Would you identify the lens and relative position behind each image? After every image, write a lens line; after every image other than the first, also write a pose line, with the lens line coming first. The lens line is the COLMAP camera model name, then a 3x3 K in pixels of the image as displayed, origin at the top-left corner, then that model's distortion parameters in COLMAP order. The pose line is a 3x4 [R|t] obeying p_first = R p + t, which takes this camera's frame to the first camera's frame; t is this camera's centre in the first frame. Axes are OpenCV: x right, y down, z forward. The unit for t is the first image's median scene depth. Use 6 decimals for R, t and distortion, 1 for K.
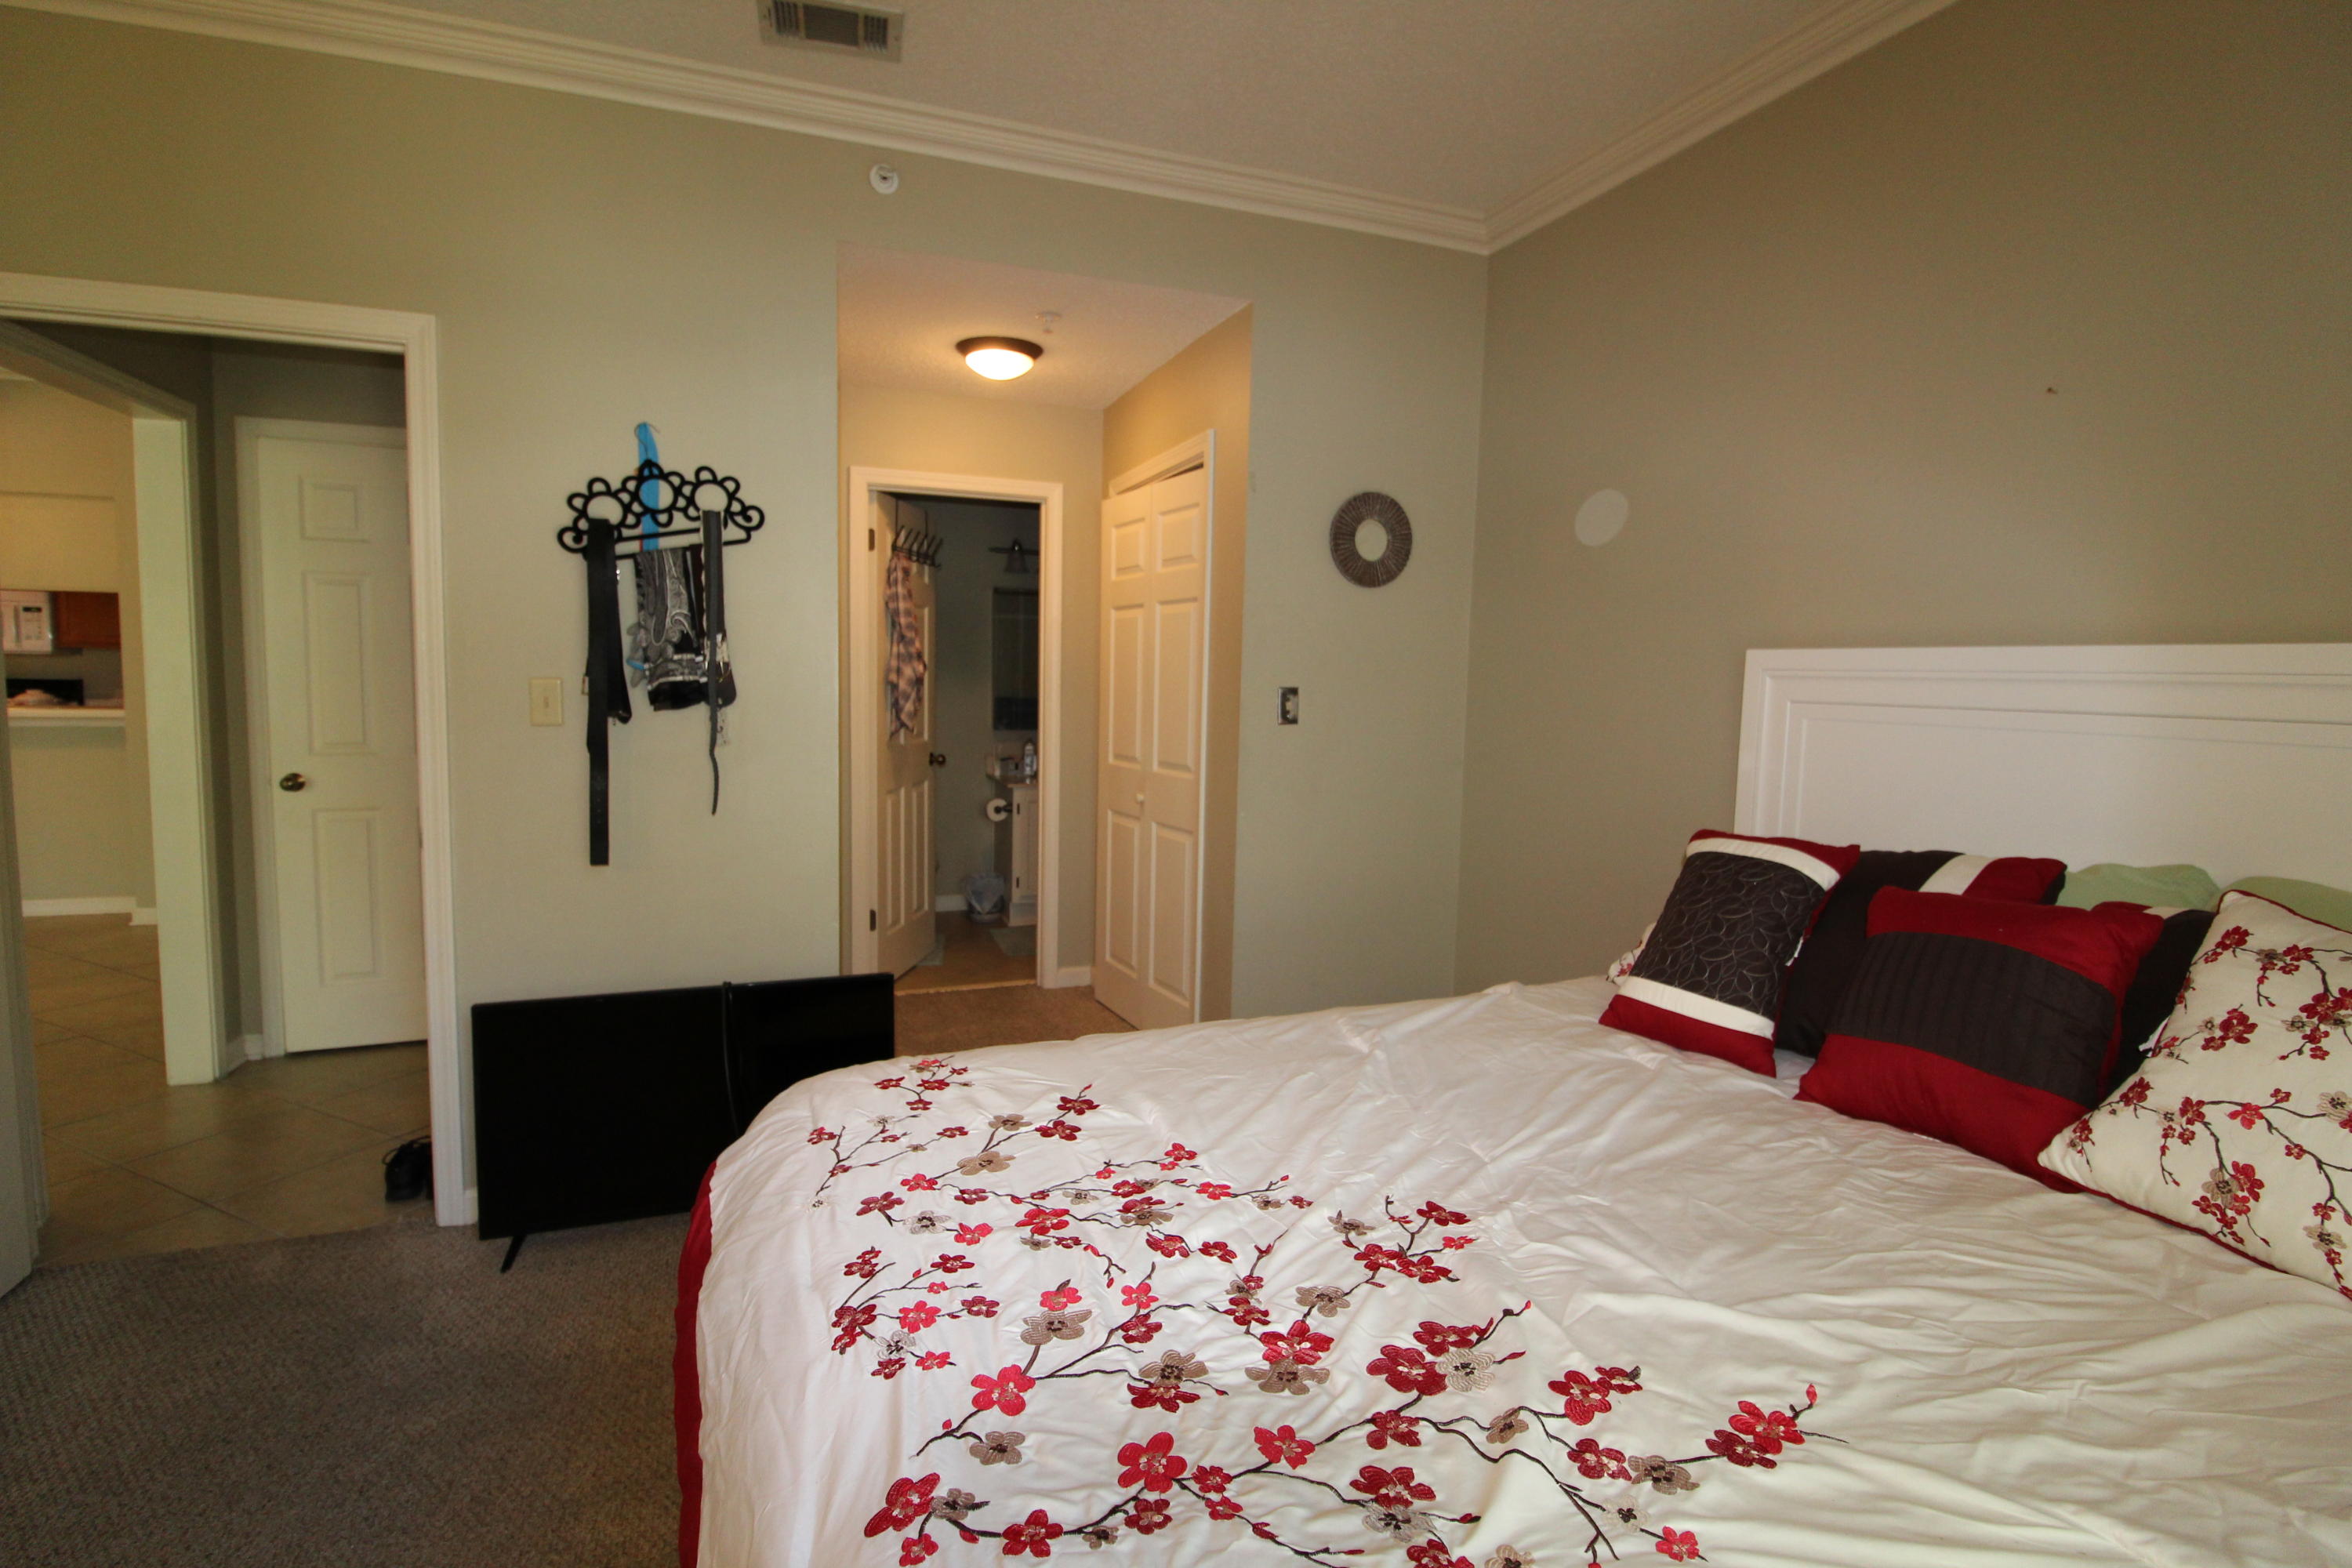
lens RADIAL K [[1105.9, 0, 1180.4], [0, 1105.9, 765.6], [0, 0, 1]] dist [-0.015328, -0.008065]
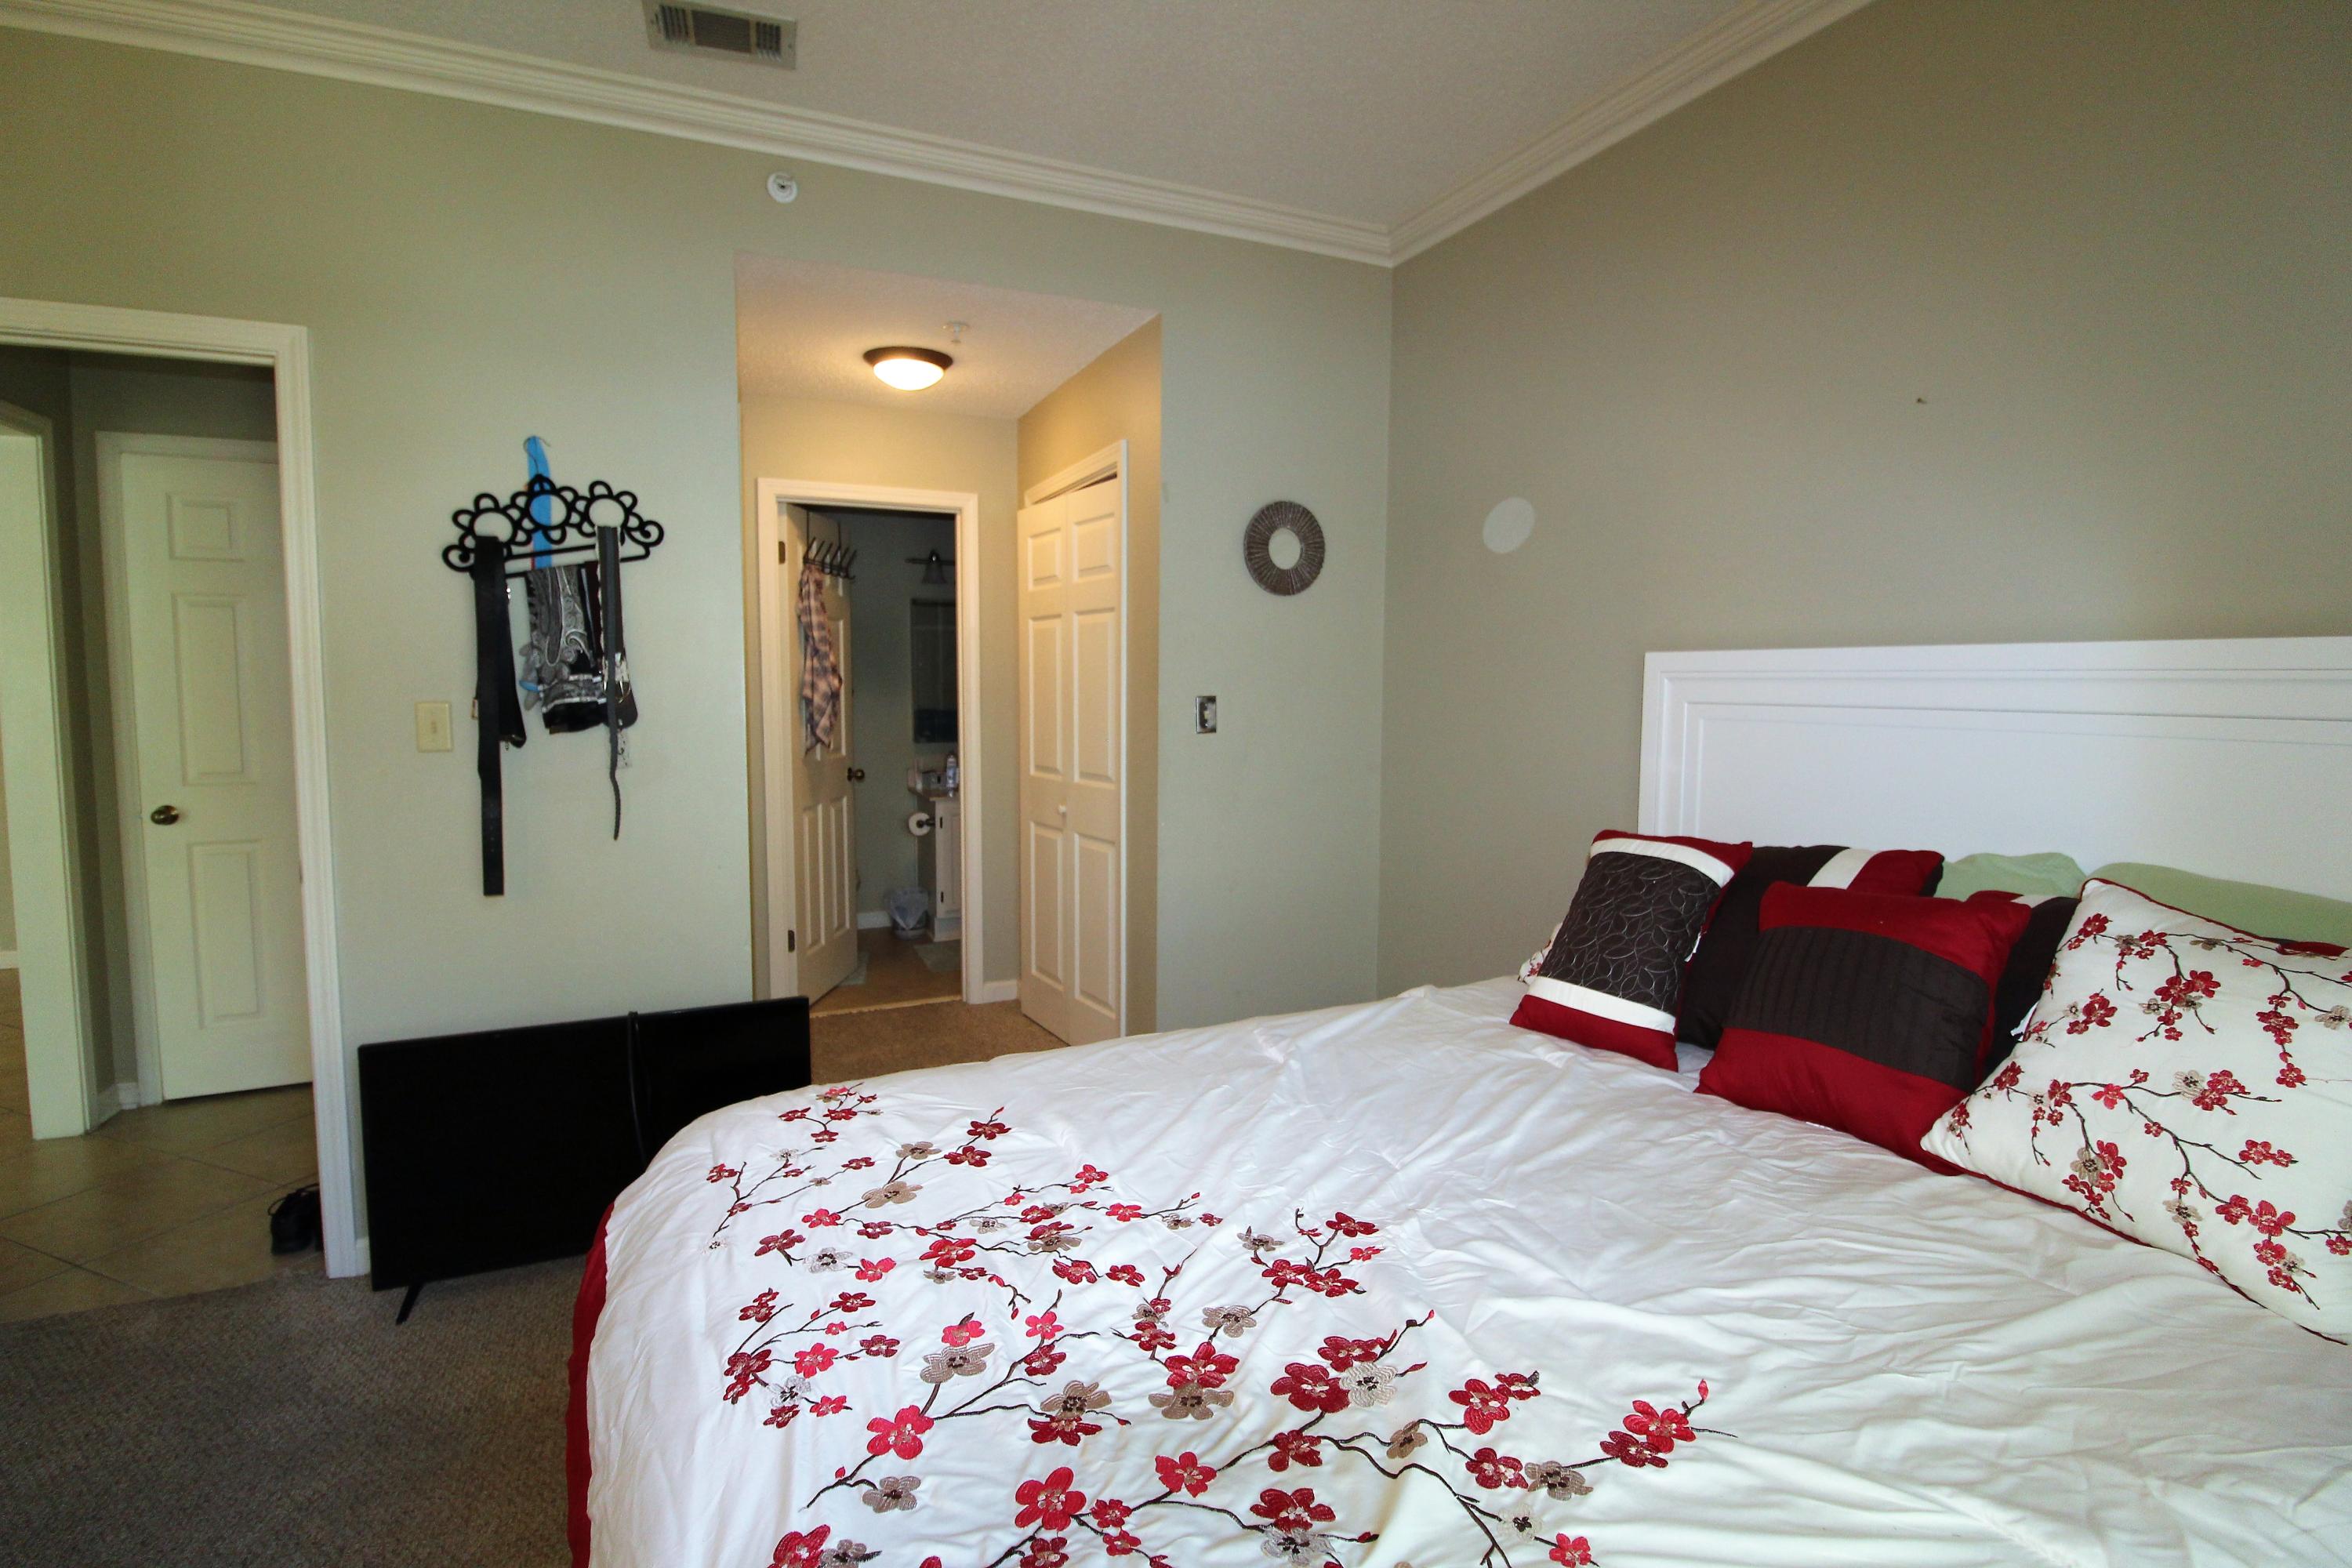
lens RADIAL K [[1105.9, 0, 1180.4], [0, 1105.9, 765.6], [0, 0, 1]] dist [-0.015328, -0.008065]
pose [[0.997591, -0.022425, 0.065644, 0.025318], [0.022841, 0.999723, -0.005597, -0.009630], [-0.065500, 0.007083, 0.997827, 0.003818]]
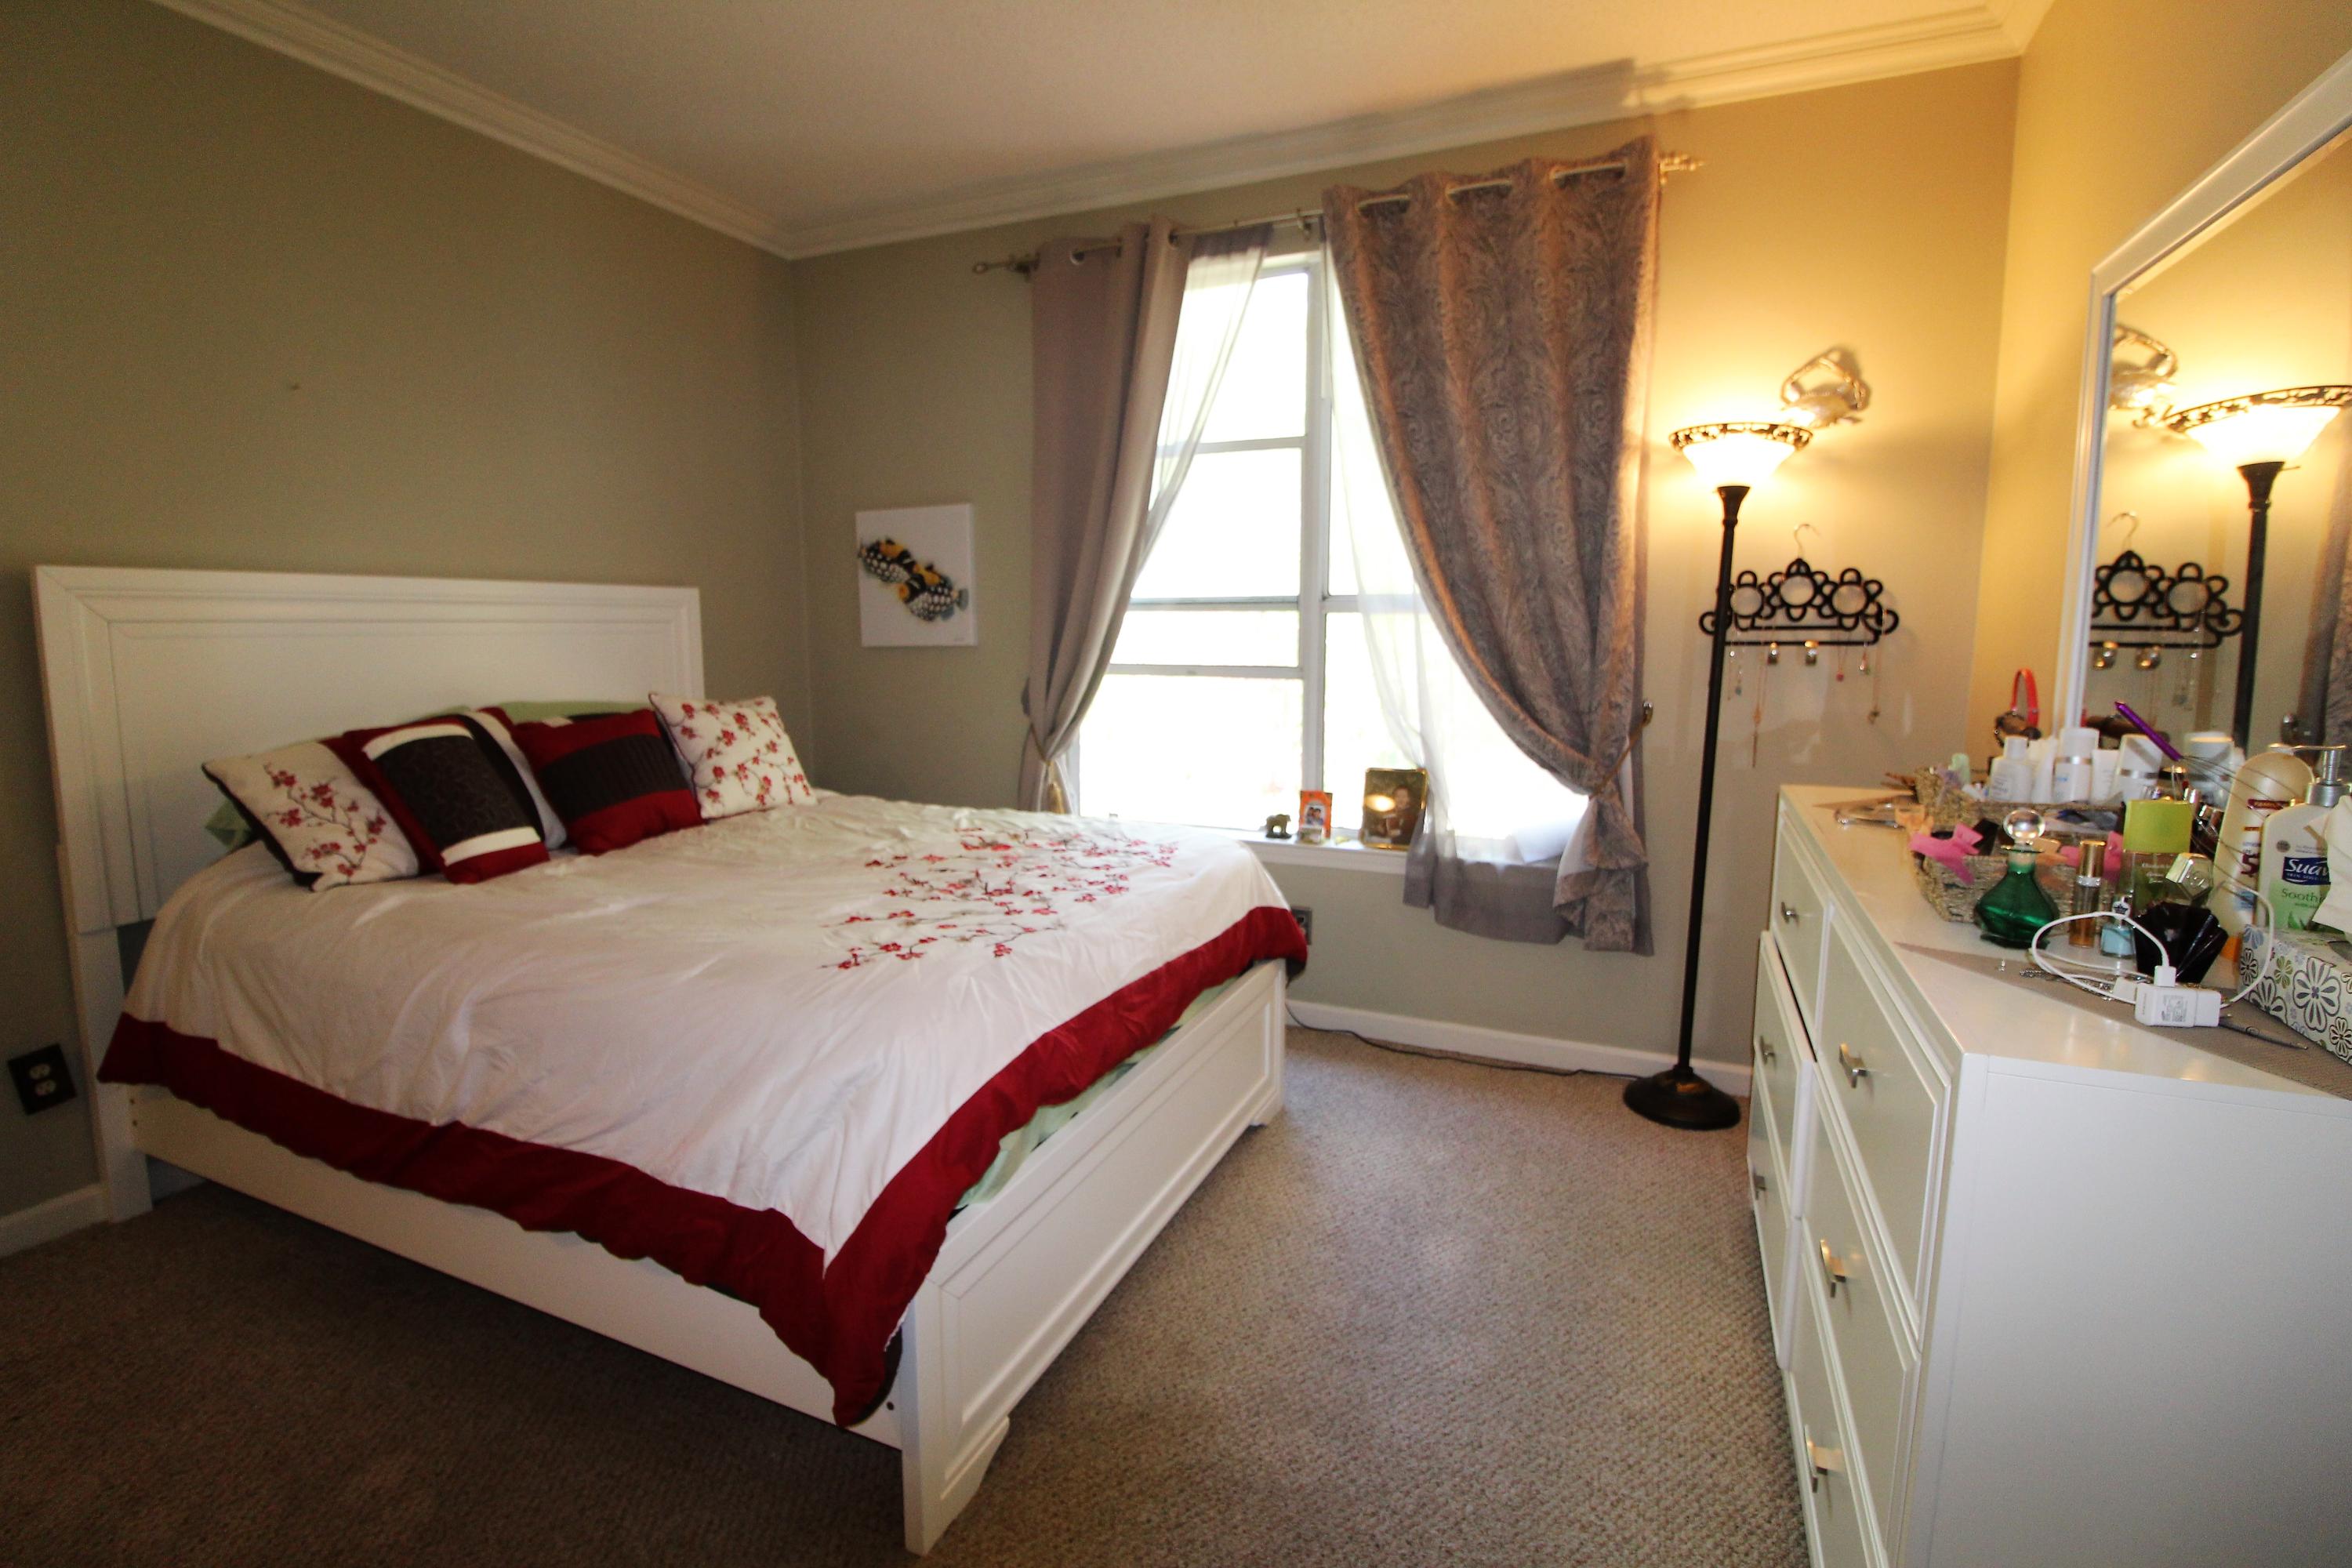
lens RADIAL K [[1087.8, 0, 1169.8], [0, 1087.8, 760.3], [0, 0, 1]] dist [-0.000857, -0.009642]
pose [[-0.705784, -0.111931, 0.699529, -1.514222], [0.041761, 0.979148, 0.198808, -0.167722], [-0.707195, 0.169528, -0.686393, 1.893515]]
